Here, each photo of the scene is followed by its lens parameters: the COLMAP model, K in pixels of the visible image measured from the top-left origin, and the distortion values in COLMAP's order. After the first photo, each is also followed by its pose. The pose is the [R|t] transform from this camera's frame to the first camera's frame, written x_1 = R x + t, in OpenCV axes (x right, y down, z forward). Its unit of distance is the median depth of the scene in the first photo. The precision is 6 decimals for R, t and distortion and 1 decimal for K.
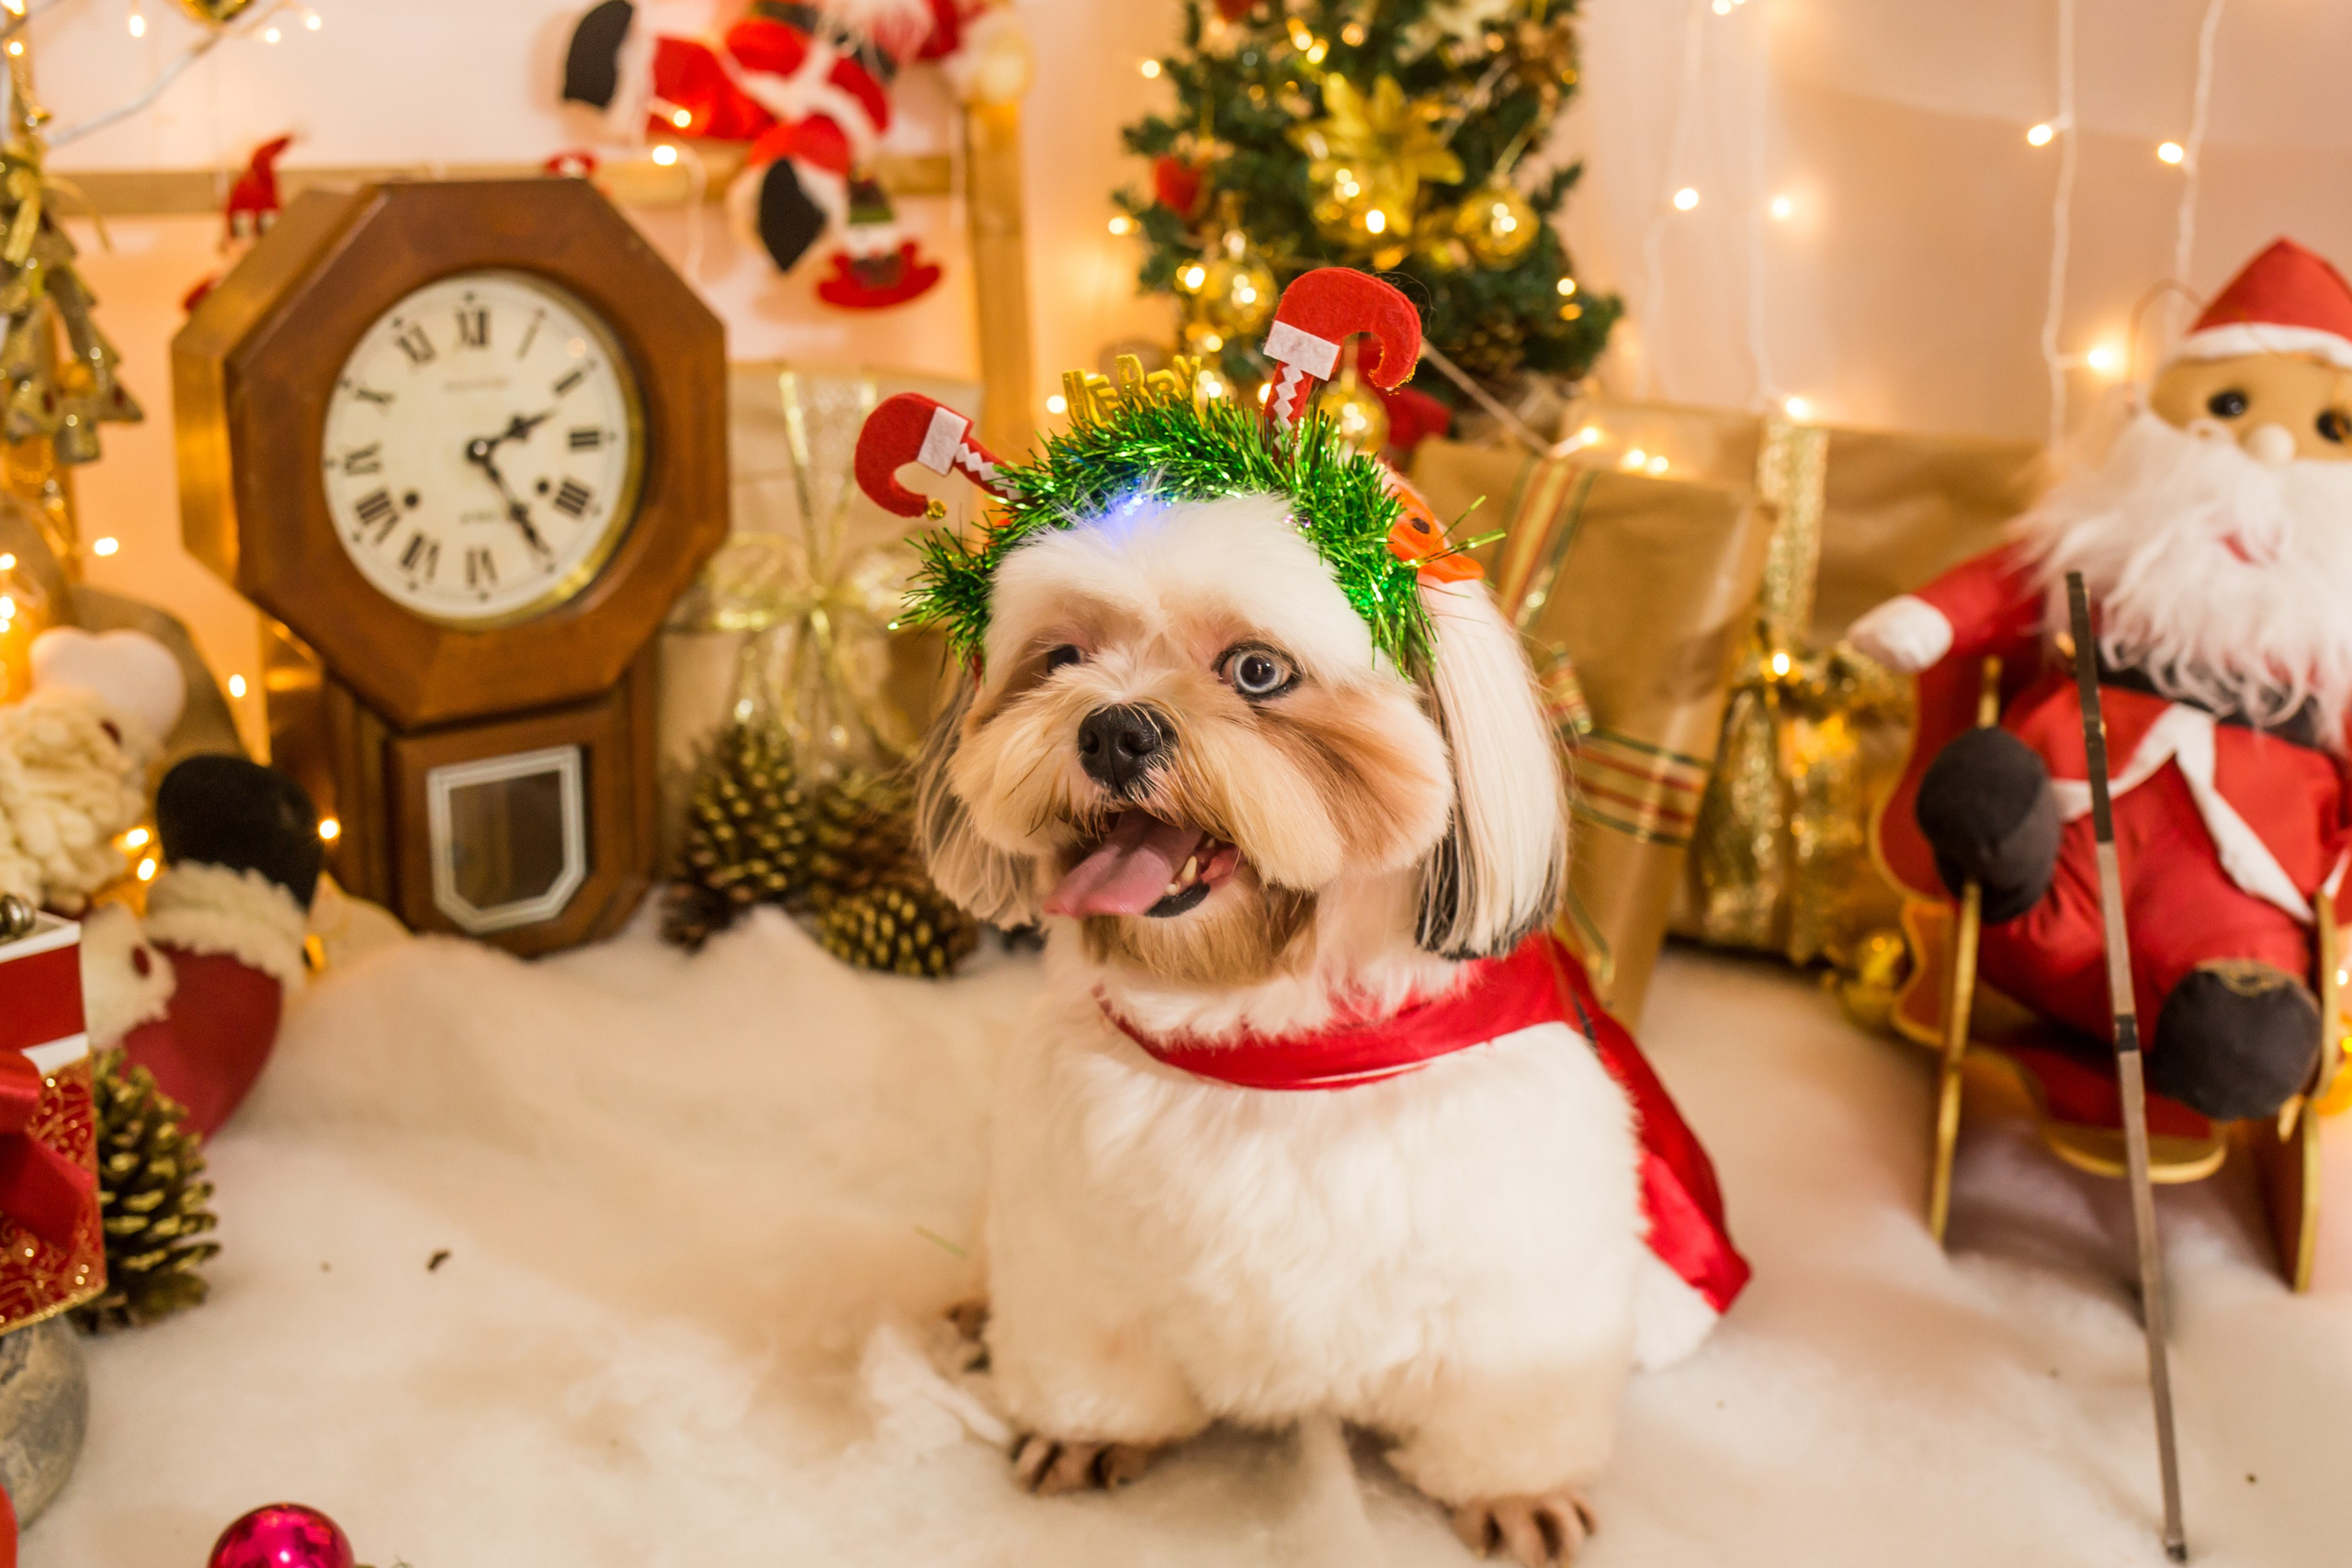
lens RADIAL K [[2491.9, 0, 1123.0], [0, 2491.9, 762.5], [0, 0, 1]] dist [-0.036088, 0.000000]
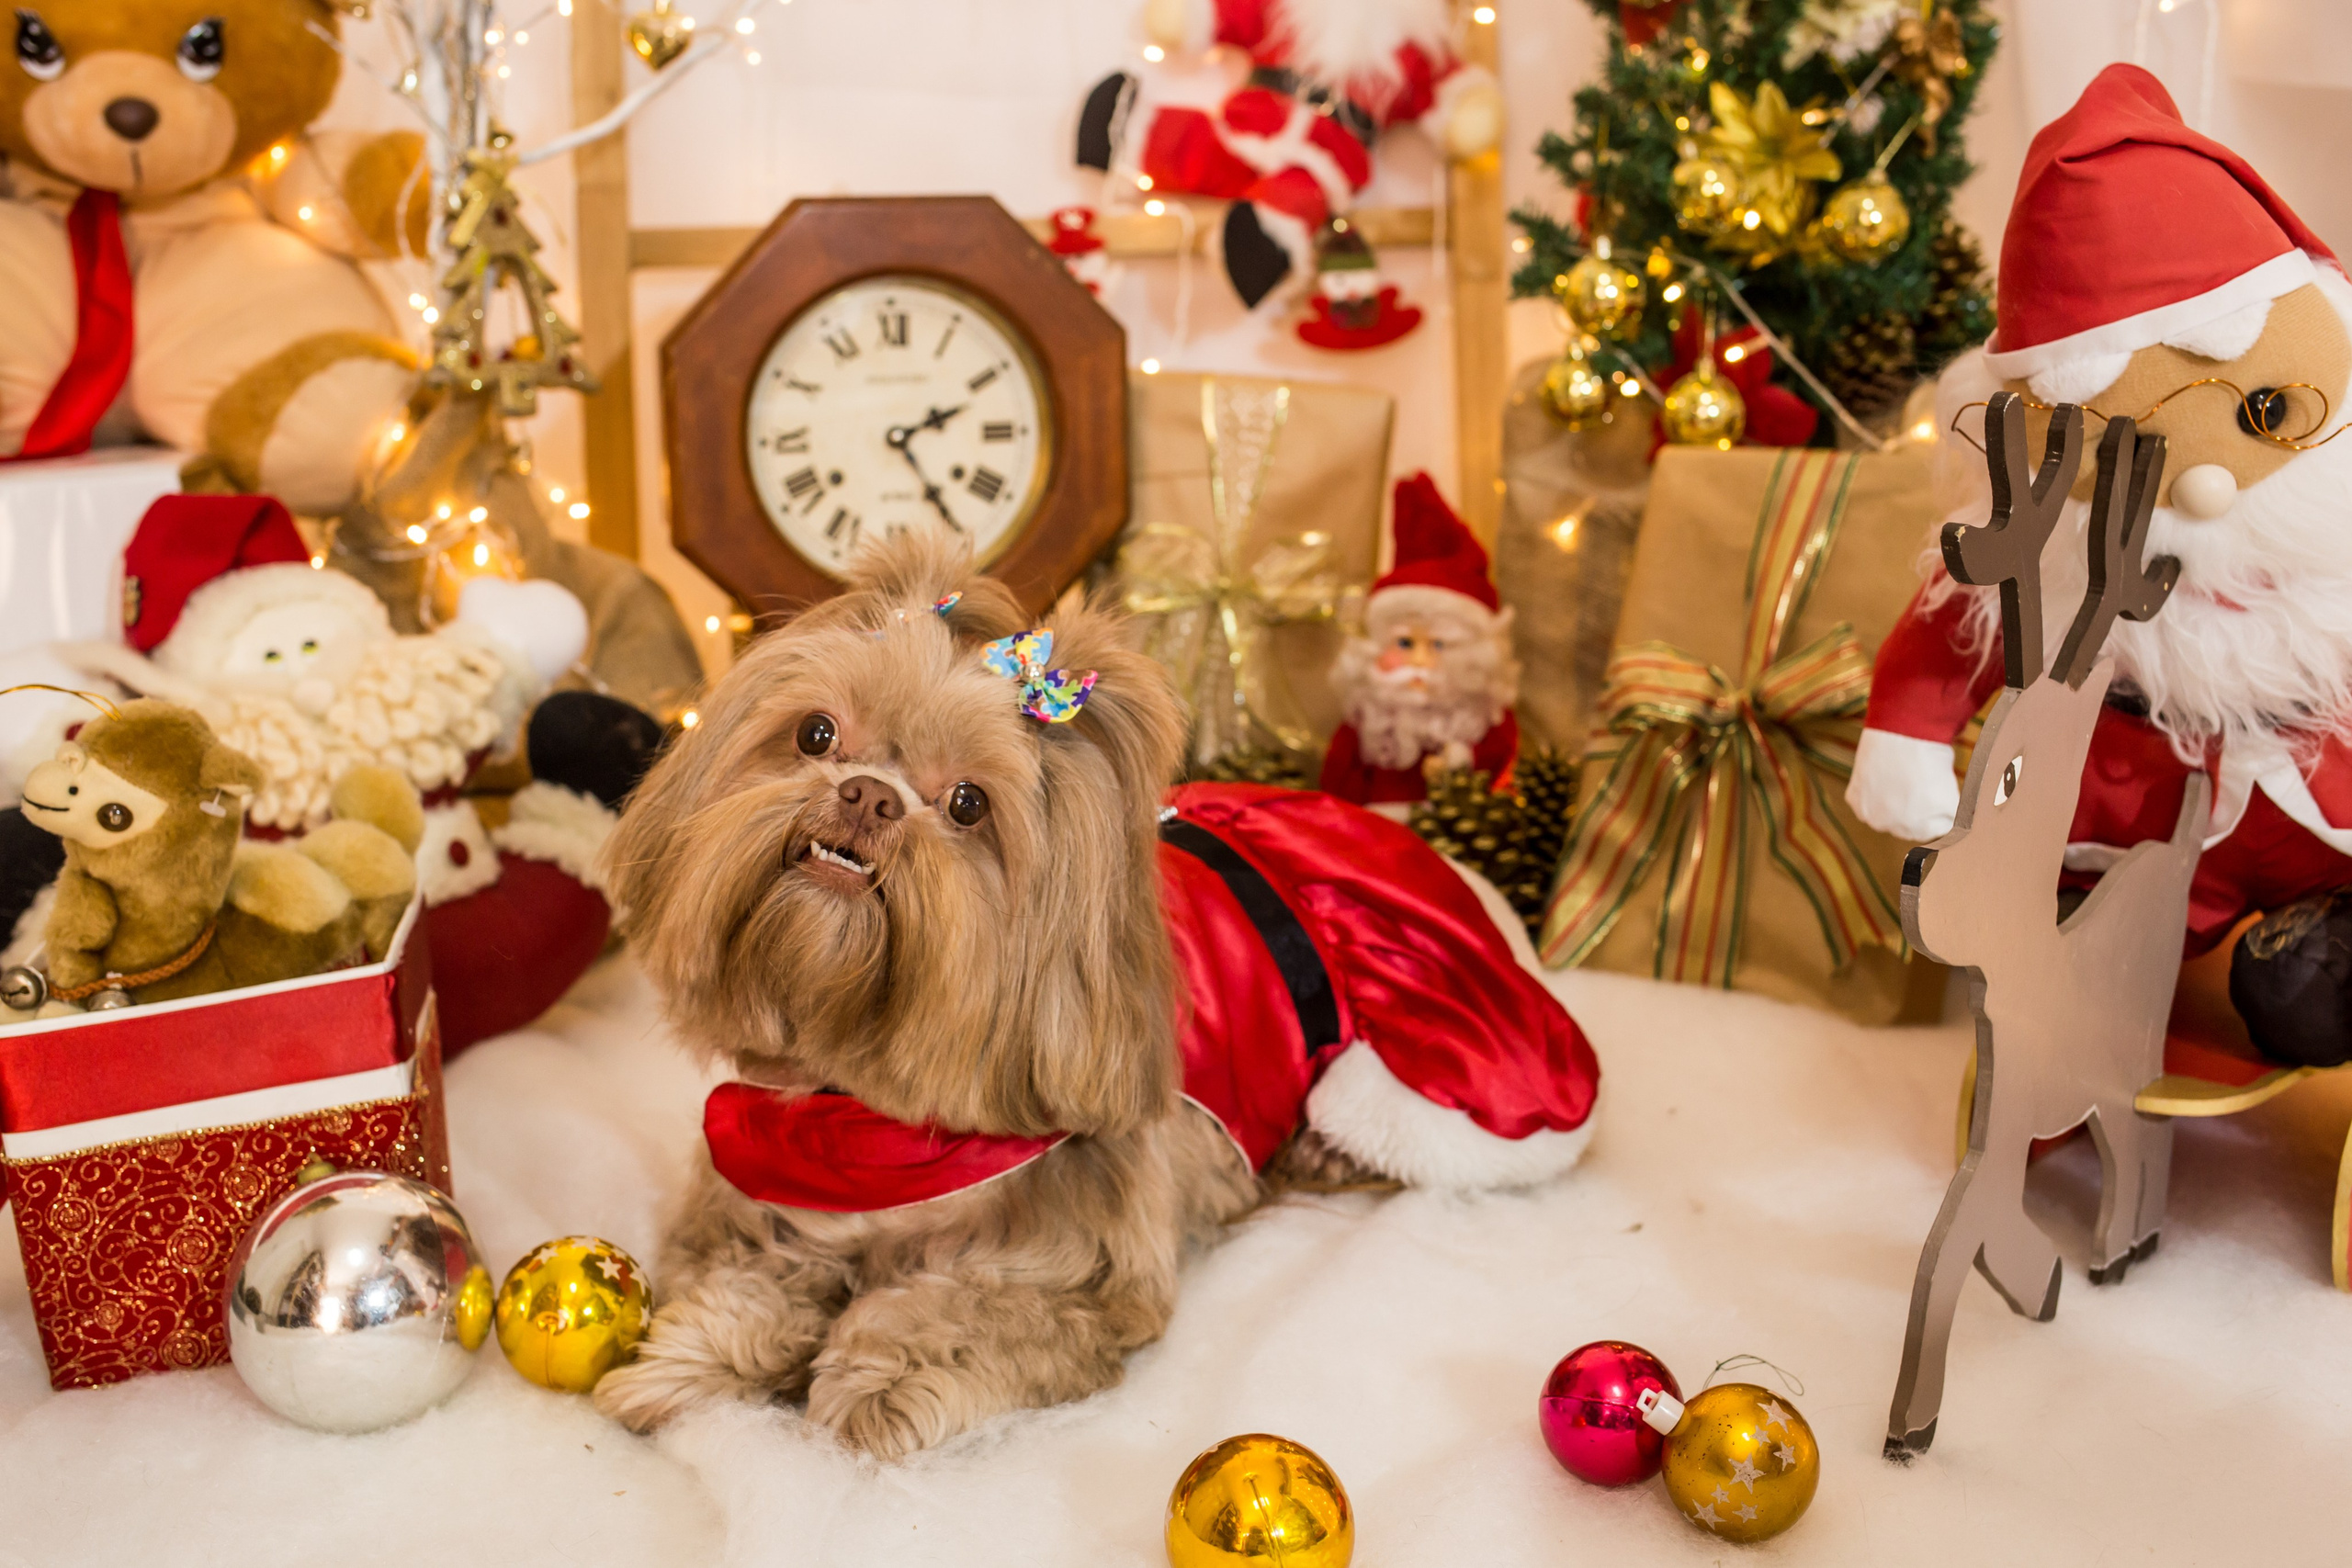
lens RADIAL K [[2233.8, 0, 1269.3], [0, 2233.8, 789.3], [0, 0, 1]] dist [-0.028353, 0.000000]
pose [[0.940520, 0.039803, -0.337398, 0.247413], [-0.060111, 0.996941, -0.049955, 0.074677], [0.334378, 0.067265, 0.940036, 0.101280]]
